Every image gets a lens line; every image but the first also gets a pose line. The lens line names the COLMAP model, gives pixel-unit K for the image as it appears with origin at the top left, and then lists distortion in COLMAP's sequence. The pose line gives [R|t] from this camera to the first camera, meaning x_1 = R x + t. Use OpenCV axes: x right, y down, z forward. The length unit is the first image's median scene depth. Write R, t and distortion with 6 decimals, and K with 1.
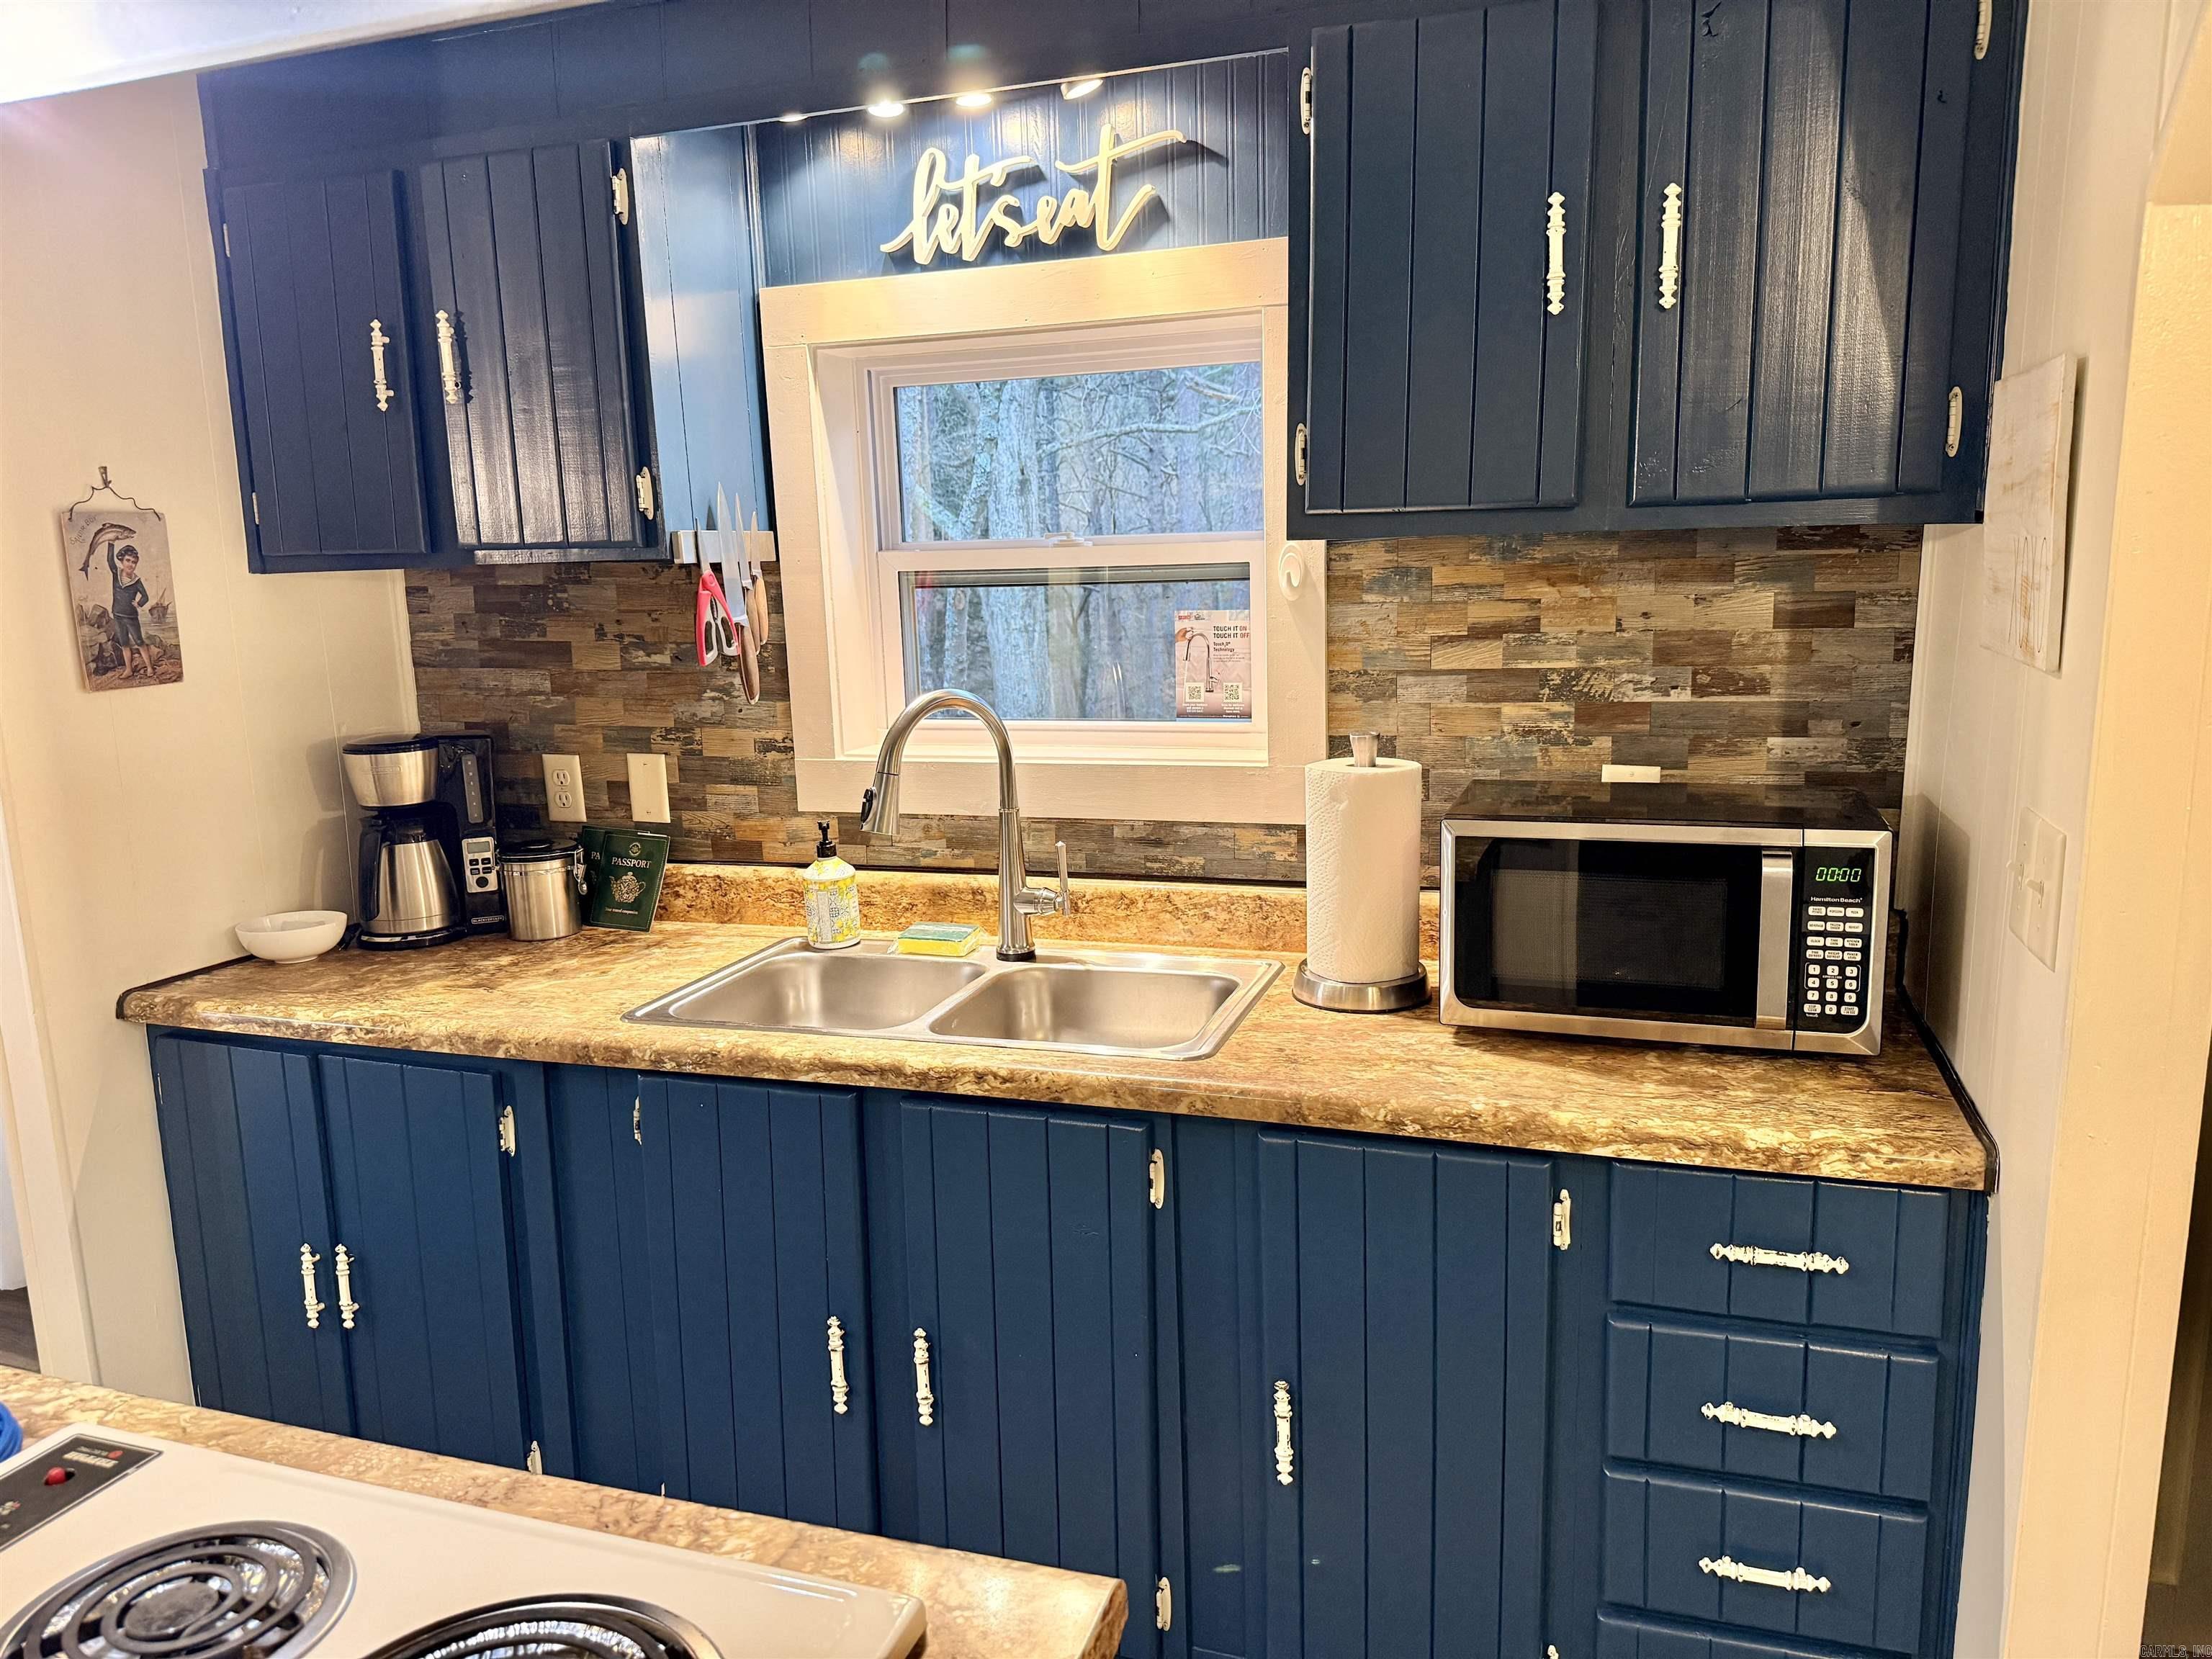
lens RADIAL K [[1550.9, 0, 1100.2], [0, 1550.9, 822.8], [0, 0, 1]] dist [0.064523, -0.083596]
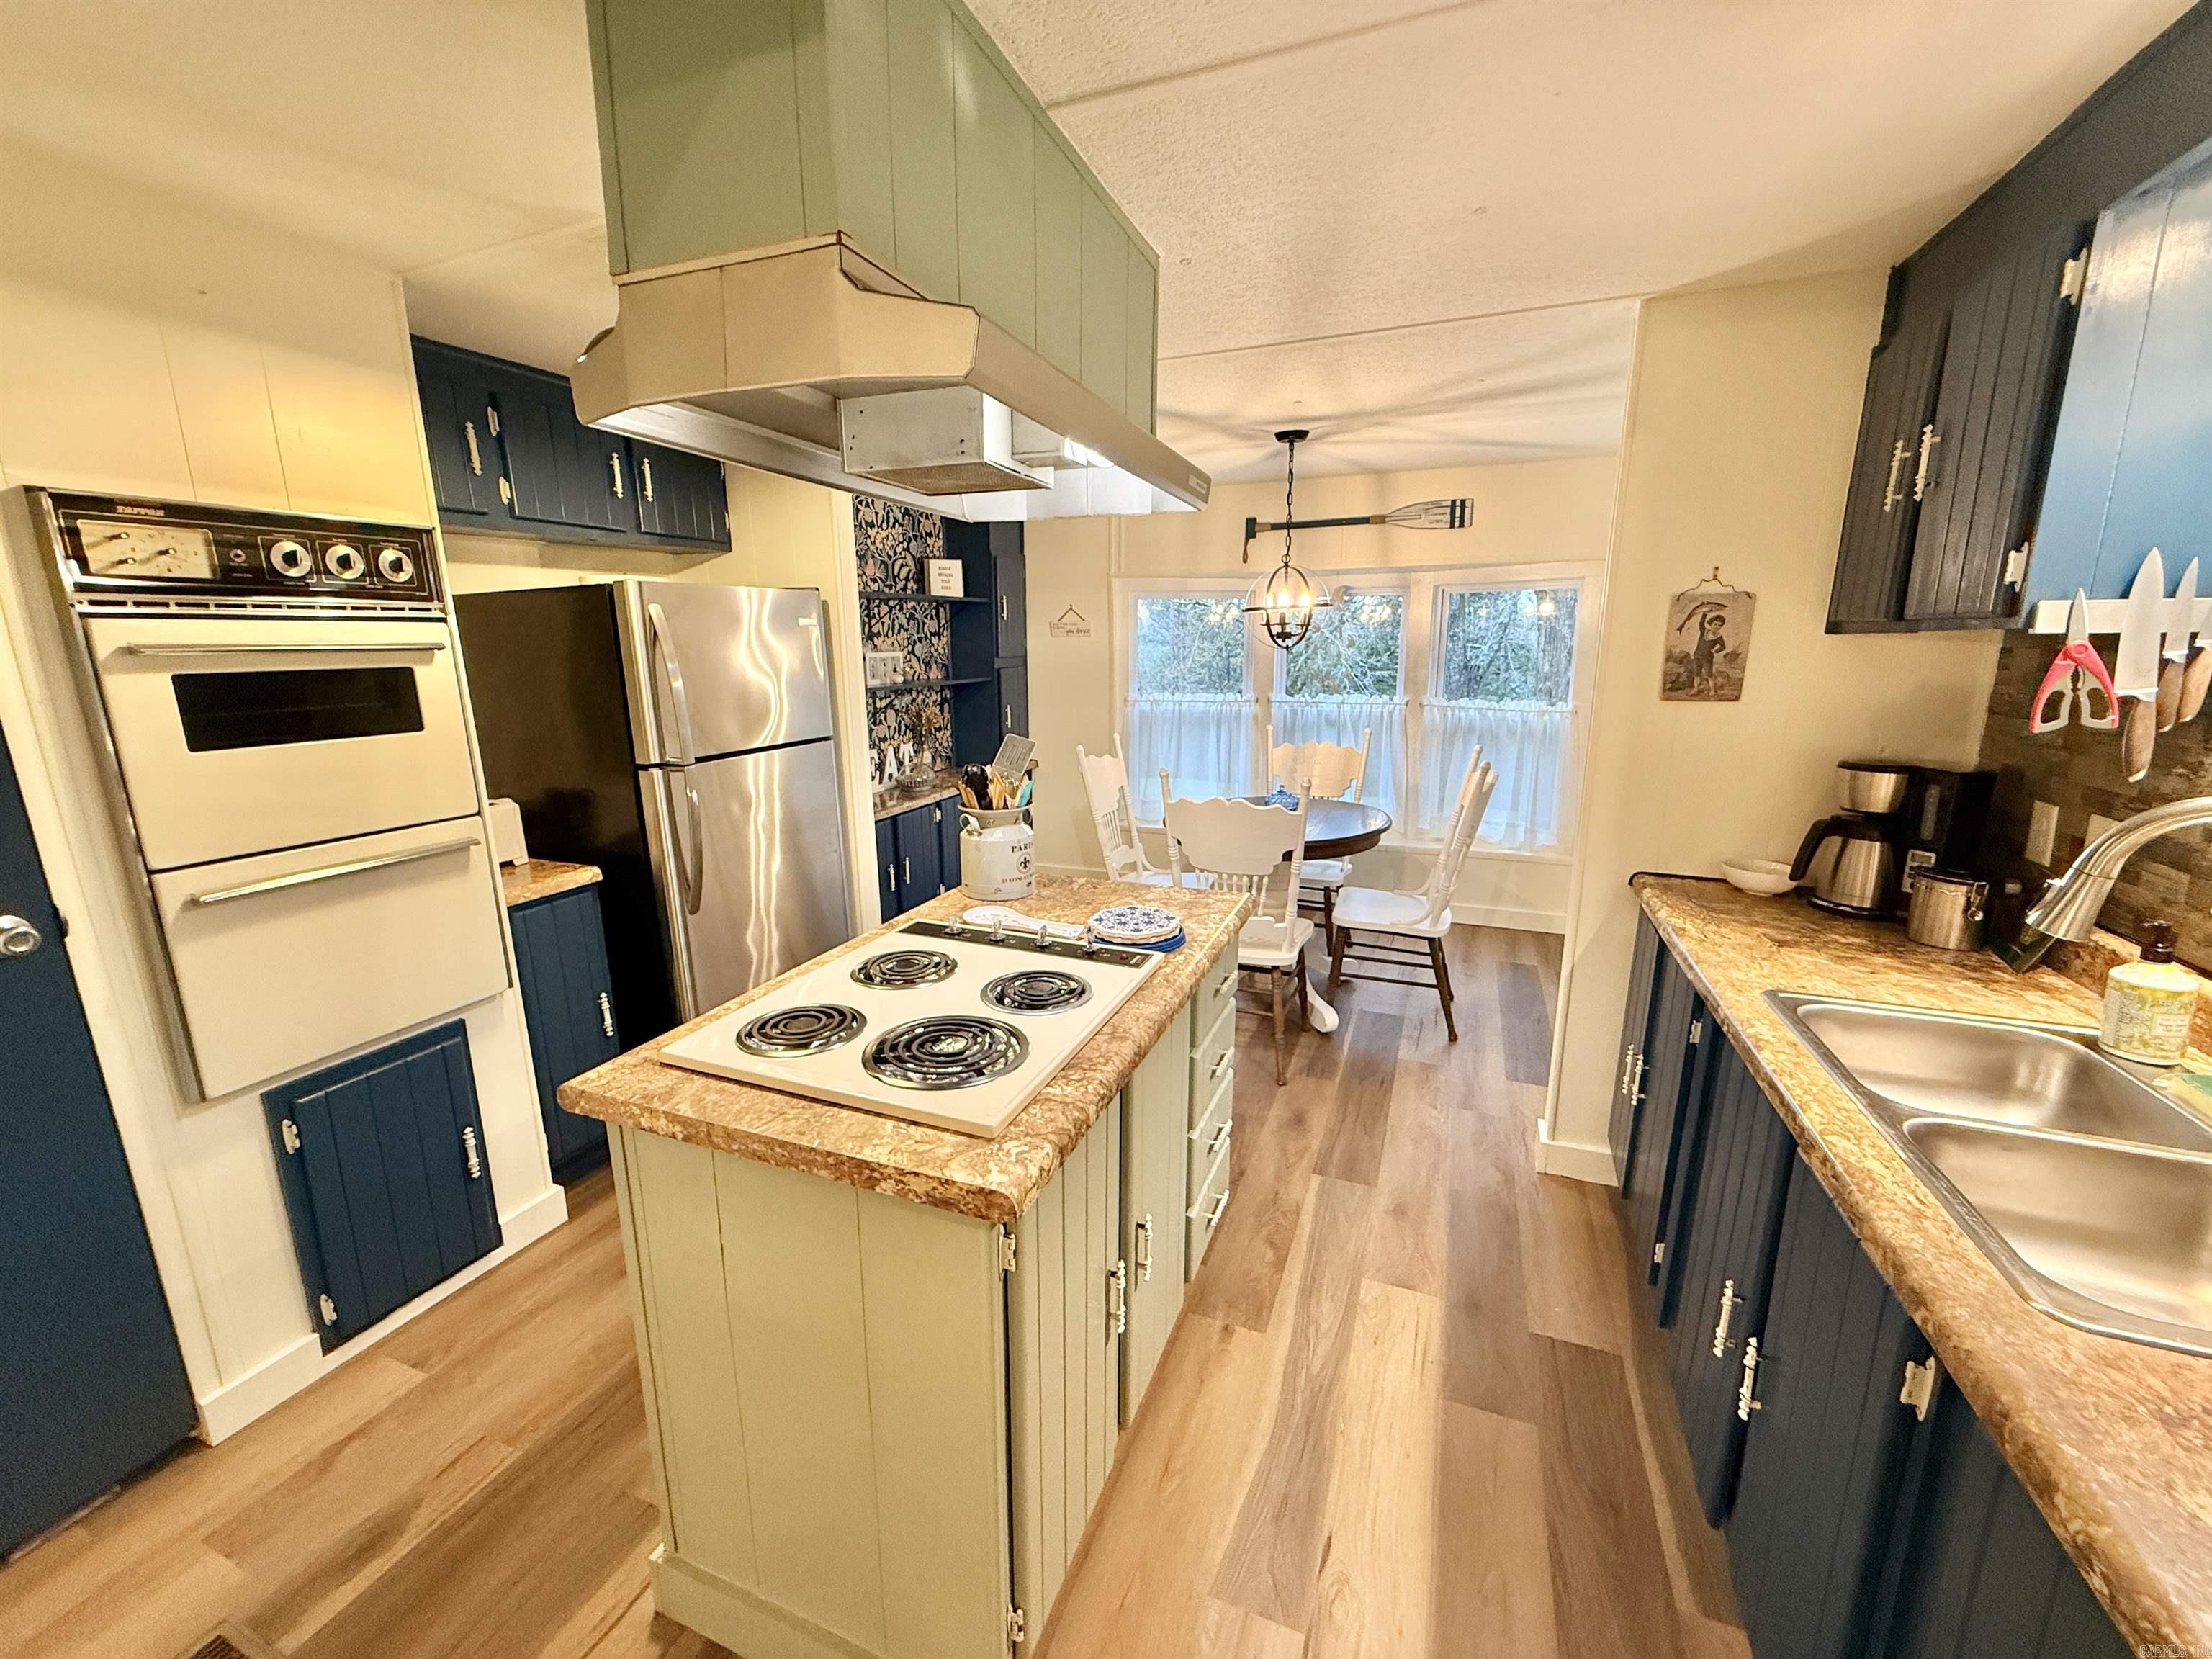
lens RADIAL K [[881.5, 0, 1097.1], [0, 881.5, 827.1], [0, 0, 1]] dist [0.000612, 0.000370]
pose [[-0.061358, 0.236737, -0.969634, 0.359383], [-0.162804, 0.956081, 0.243730, -0.082008], [0.984749, 0.172815, -0.020121, 0.408564]]
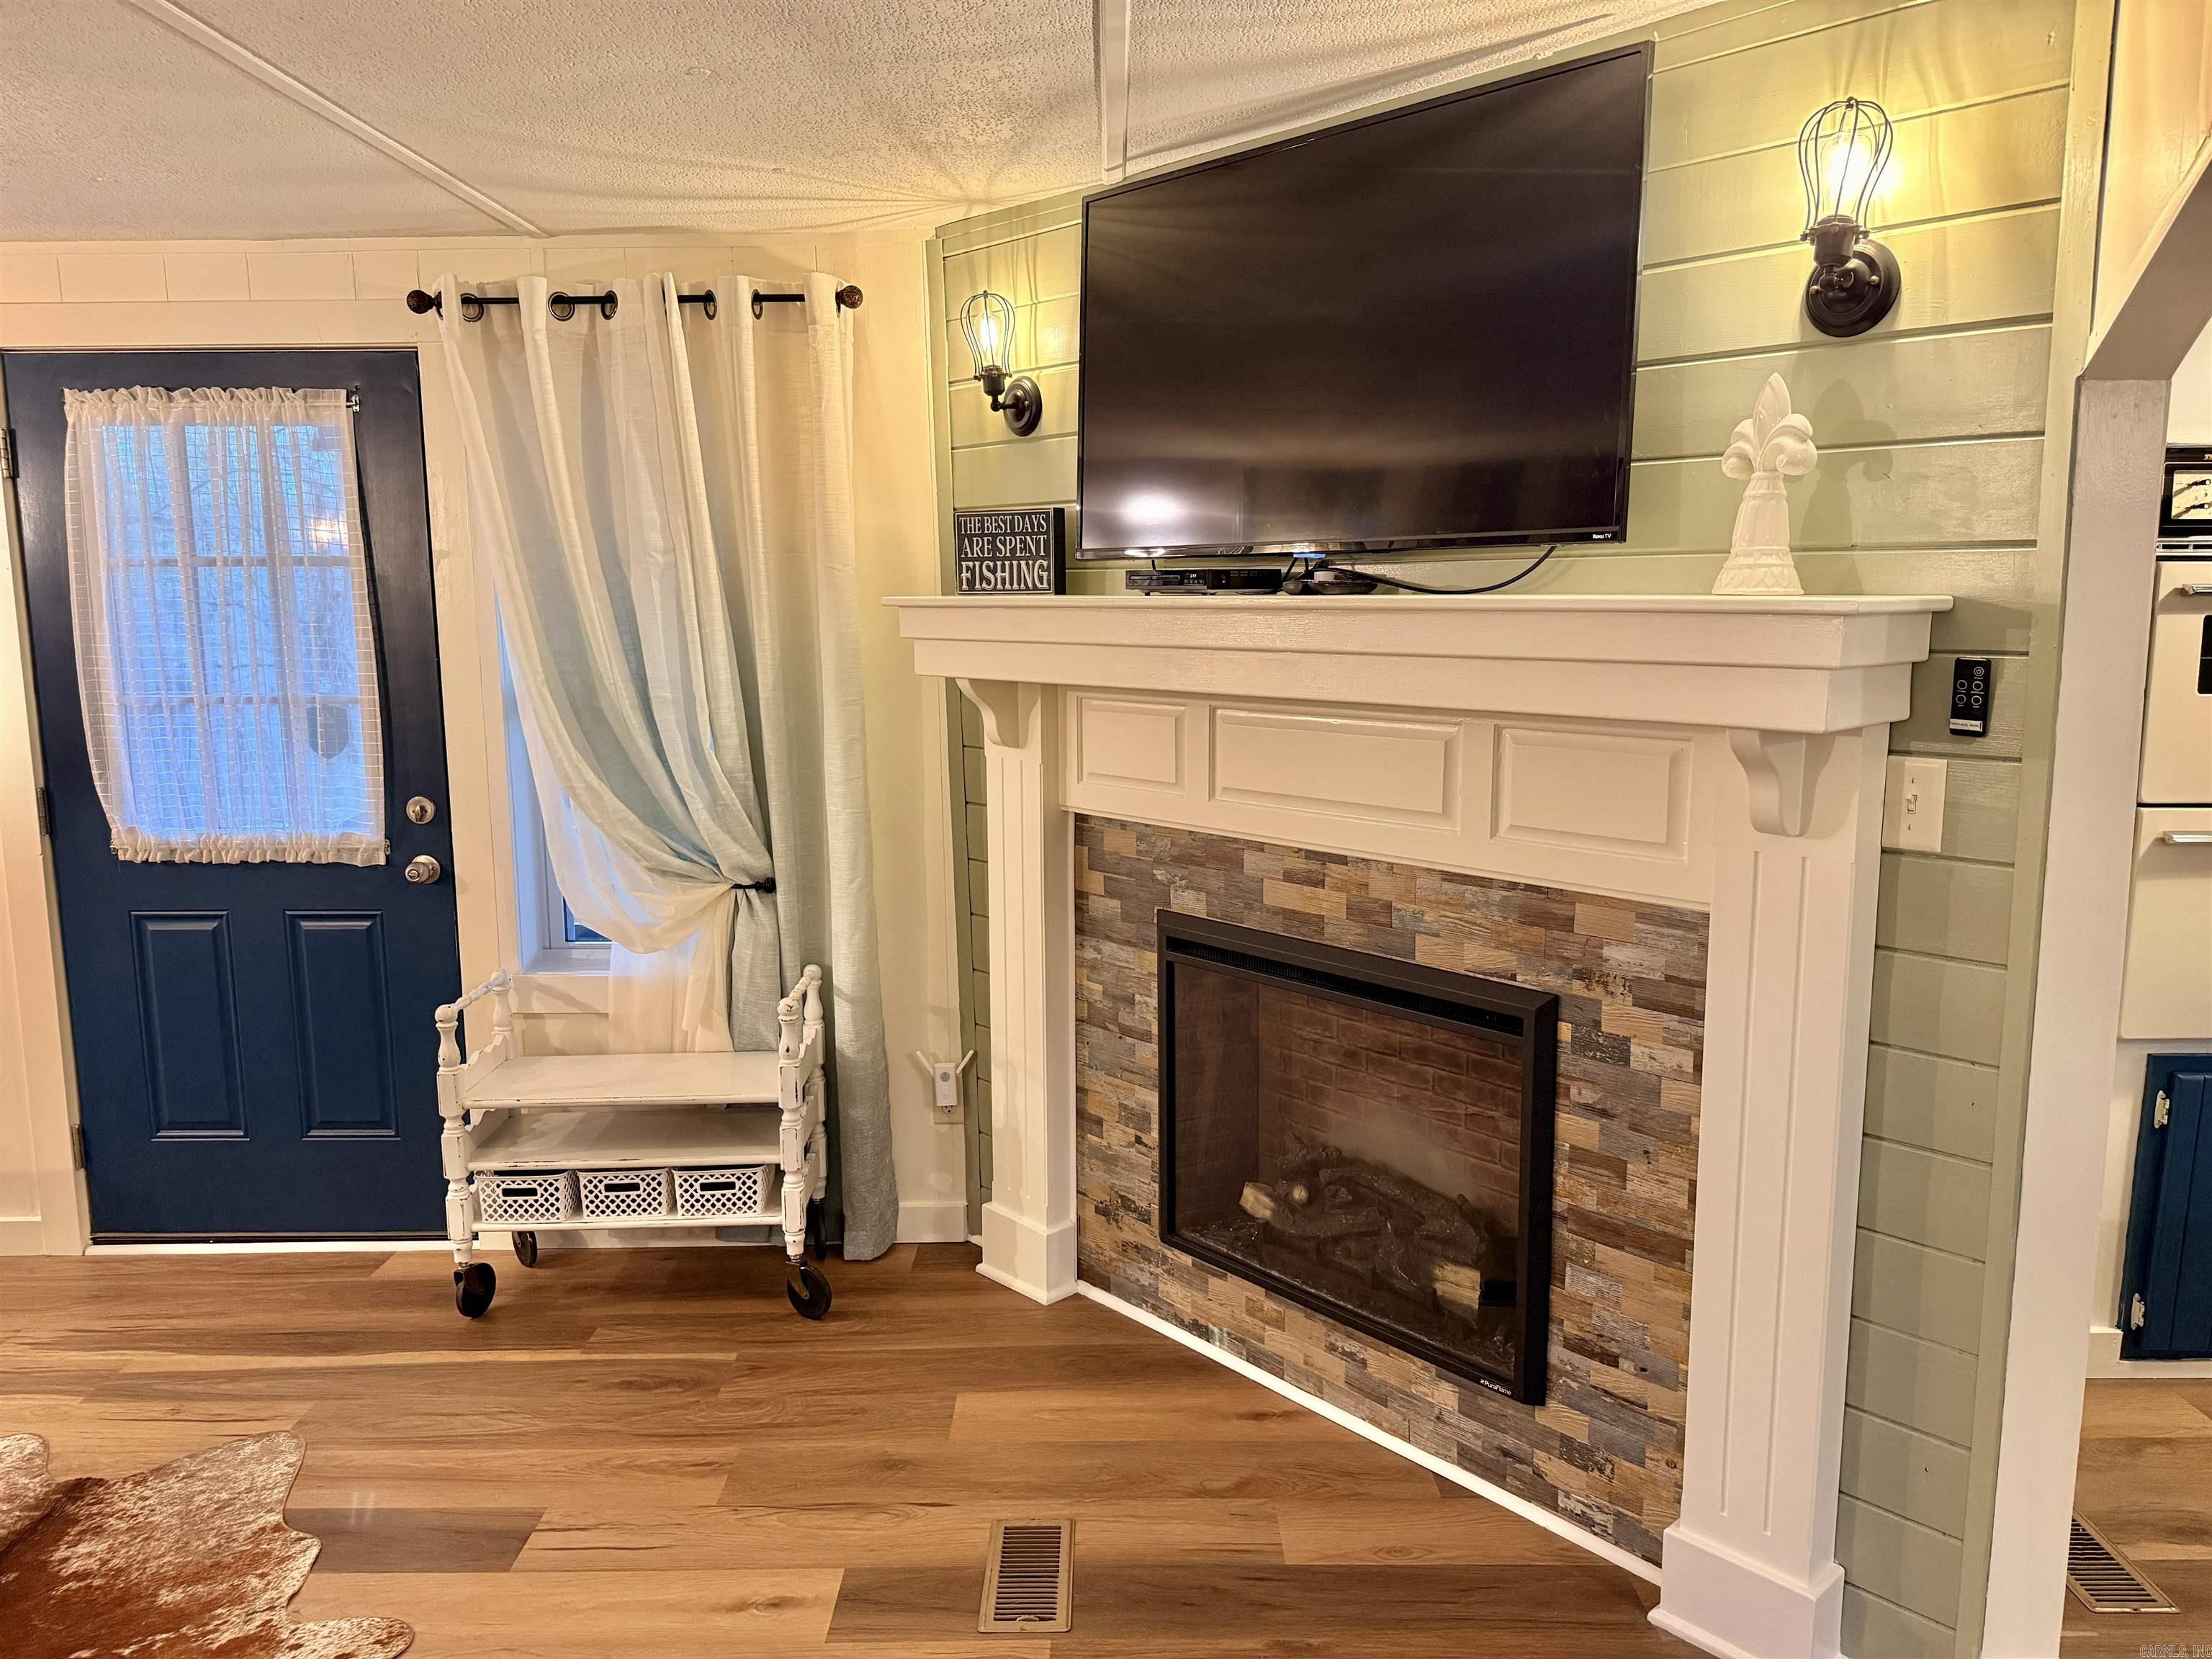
lens RADIAL K [[1550.9, 0, 1107.4], [0, 1550.9, 830.8], [0, 0, 1]] dist [0.064523, -0.083596]
pose [[-0.946050, 0.082297, -0.313396, 0.906113], [-0.026115, 0.944695, 0.326909, -0.129282], [0.322968, 0.317456, -0.891579, 0.532493]]
